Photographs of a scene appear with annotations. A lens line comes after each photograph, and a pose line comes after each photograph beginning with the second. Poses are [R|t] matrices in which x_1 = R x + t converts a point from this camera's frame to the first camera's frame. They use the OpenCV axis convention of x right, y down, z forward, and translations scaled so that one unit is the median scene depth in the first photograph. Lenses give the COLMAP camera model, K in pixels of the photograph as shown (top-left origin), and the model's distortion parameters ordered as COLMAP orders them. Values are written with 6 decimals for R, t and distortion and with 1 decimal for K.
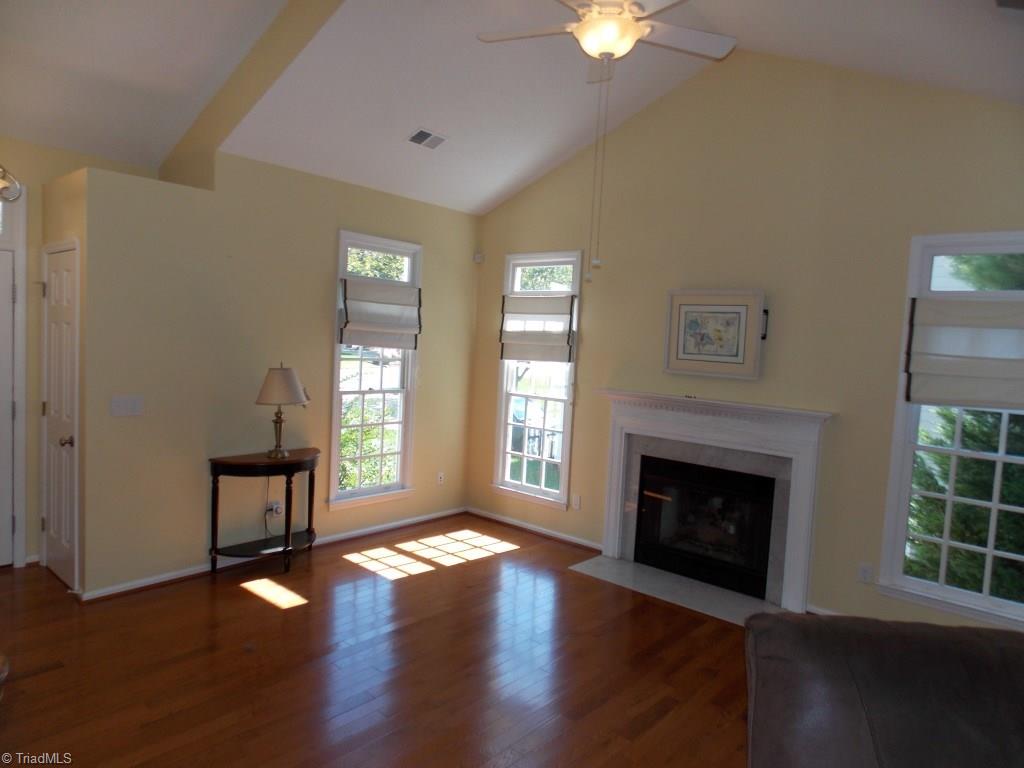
lens RADIAL K [[666.4, 0, 517.1], [0, 666.4, 384.0], [0, 0, 1]] dist [-0.027111, -0.000708]
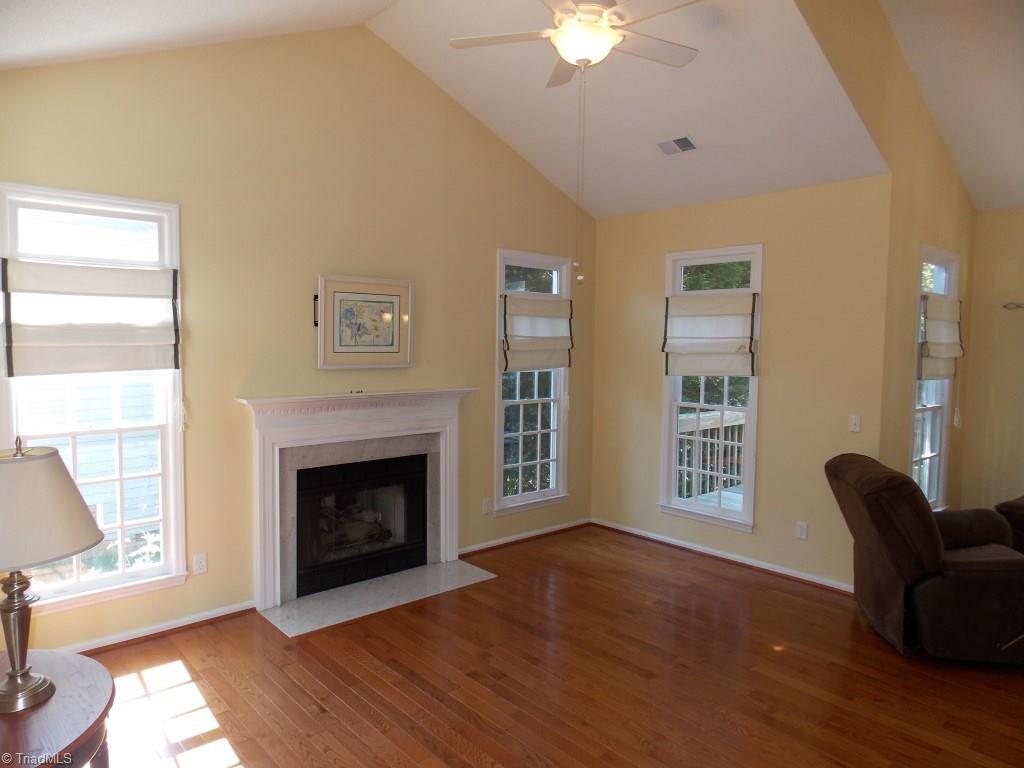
lens RADIAL K [[666.4, 0, 517.1], [0, 666.4, 384.0], [0, 0, 1]] dist [-0.027111, -0.000708]
pose [[0.123682, -0.121171, 0.984896, -0.629053], [0.058681, 0.991673, 0.114636, -0.085555], [-0.990585, 0.043616, 0.129763, 0.657283]]
